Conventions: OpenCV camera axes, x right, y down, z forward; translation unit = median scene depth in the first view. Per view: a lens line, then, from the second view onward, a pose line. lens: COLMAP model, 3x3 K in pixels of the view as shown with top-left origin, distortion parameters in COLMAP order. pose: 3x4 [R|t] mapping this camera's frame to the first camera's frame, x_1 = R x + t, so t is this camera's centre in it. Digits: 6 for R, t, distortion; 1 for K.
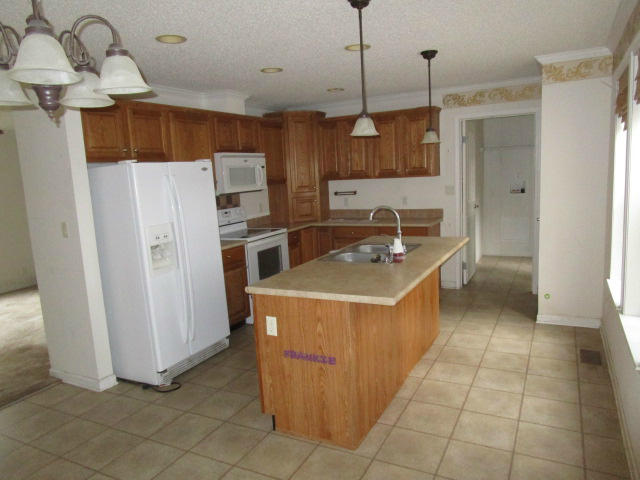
lens RADIAL K [[461.2, 0, 320.0], [0, 461.2, 240.0], [0, 0, 1]] dist [-0.010408, -0.003403]
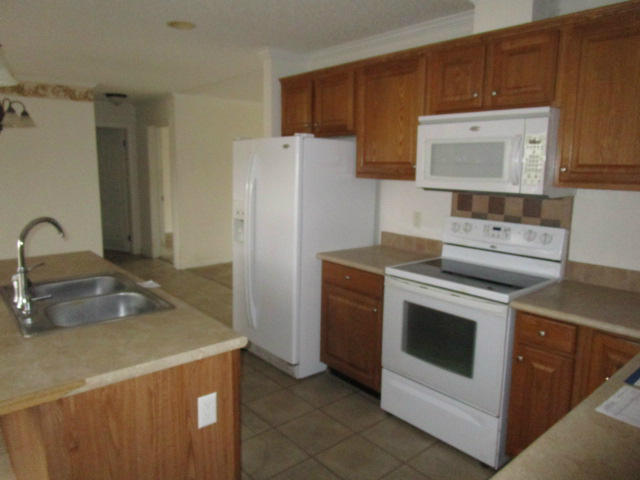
lens RADIAL K [[461.2, 0, 320.0], [0, 461.2, 240.0], [0, 0, 1]] dist [-0.010408, -0.003403]
pose [[-0.375477, 0.202511, -0.904437, 0.339339], [-0.128973, 0.954927, 0.267360, -0.157176], [0.917814, 0.217035, -0.332435, 0.968097]]
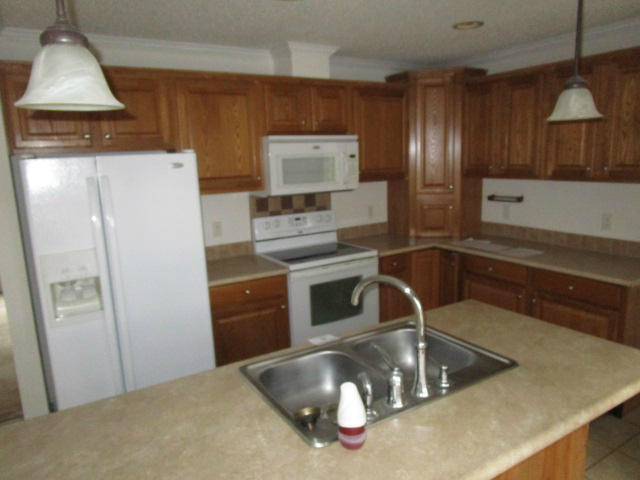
lens RADIAL K [[461.2, 0, 320.0], [0, 461.2, 240.0], [0, 0, 1]] dist [-0.010408, -0.003403]
pose [[0.857314, 0.118493, -0.500971, 0.184811], [-0.089557, 0.992639, 0.081526, -0.086548], [0.506944, -0.025028, 0.861616, 0.388959]]
